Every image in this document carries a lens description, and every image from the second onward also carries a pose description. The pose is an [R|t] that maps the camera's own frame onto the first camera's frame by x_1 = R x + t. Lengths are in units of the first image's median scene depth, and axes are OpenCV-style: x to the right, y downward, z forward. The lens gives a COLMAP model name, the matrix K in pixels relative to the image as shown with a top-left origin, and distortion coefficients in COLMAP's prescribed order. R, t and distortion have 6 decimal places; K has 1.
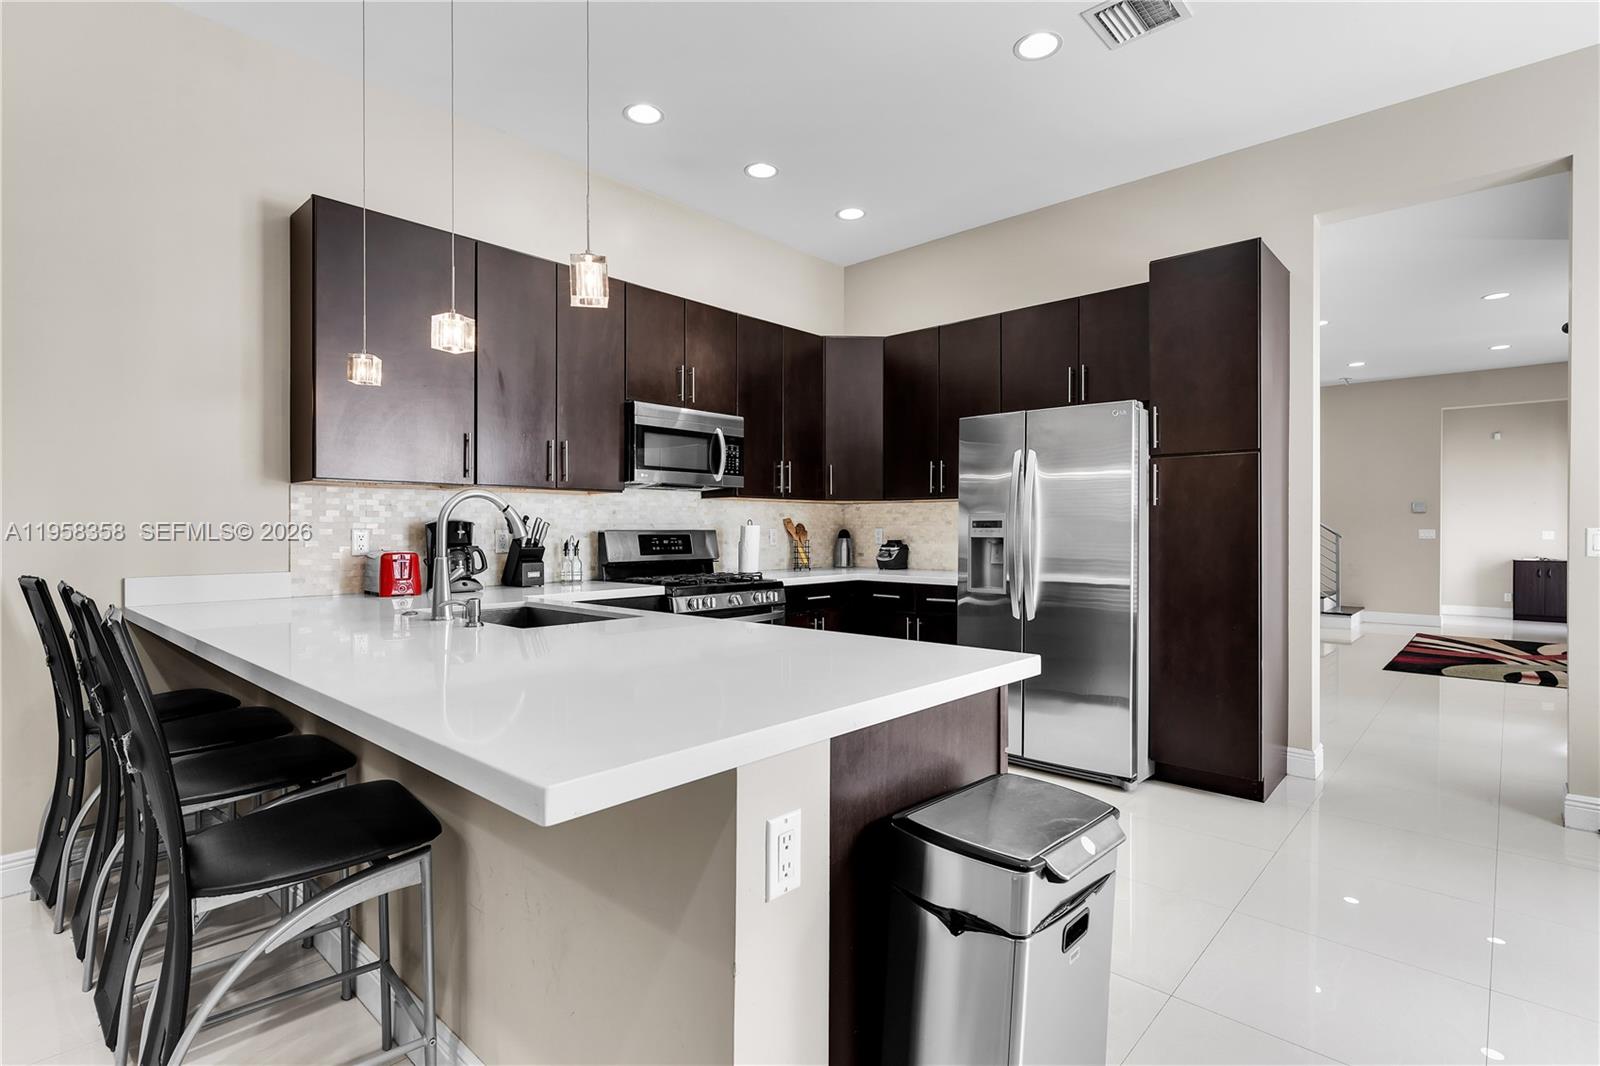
lens RADIAL K [[769.1, 0, 810.0], [0, 769.1, 532.3], [0, 0, 1]] dist [-0.001234, 0.000087]
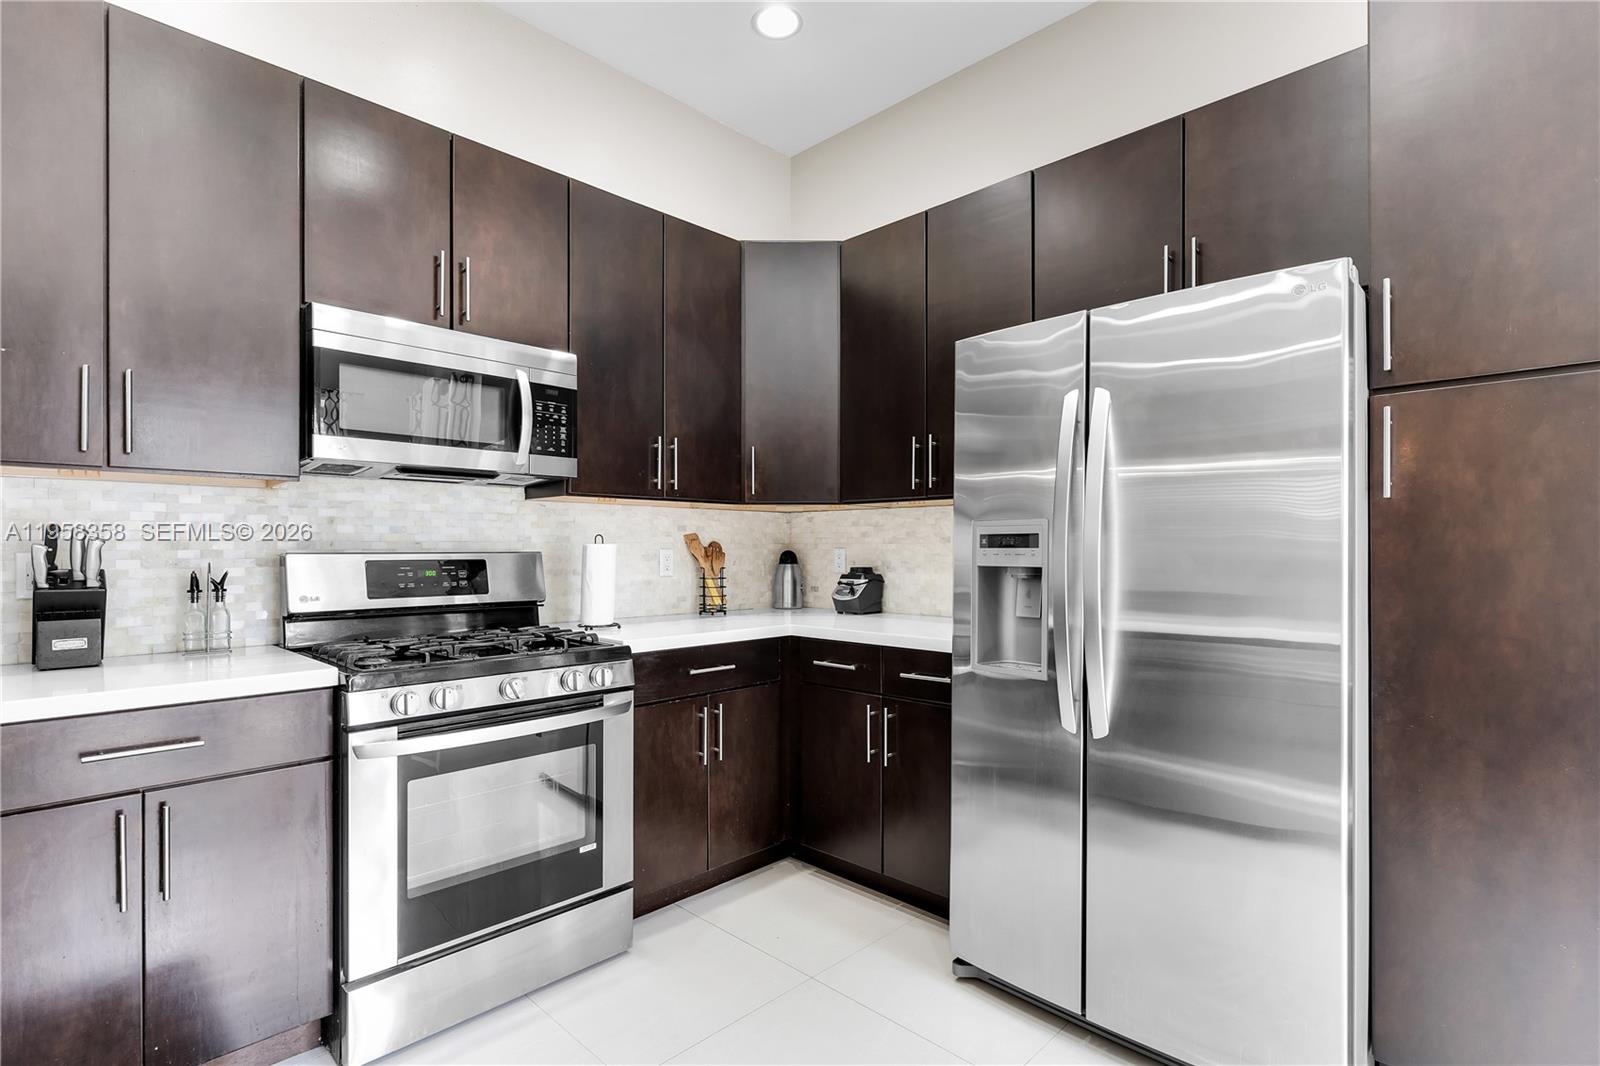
lens RADIAL K [[769.1, 0, 792.3], [0, 769.1, 547.8], [0, 0, 1]] dist [-0.001234, 0.000087]
pose [[0.998913, -0.001541, -0.046583, 0.095661], [0.001195, 0.999971, -0.007467, -0.001629], [0.046593, 0.007404, 0.998887, 0.417646]]
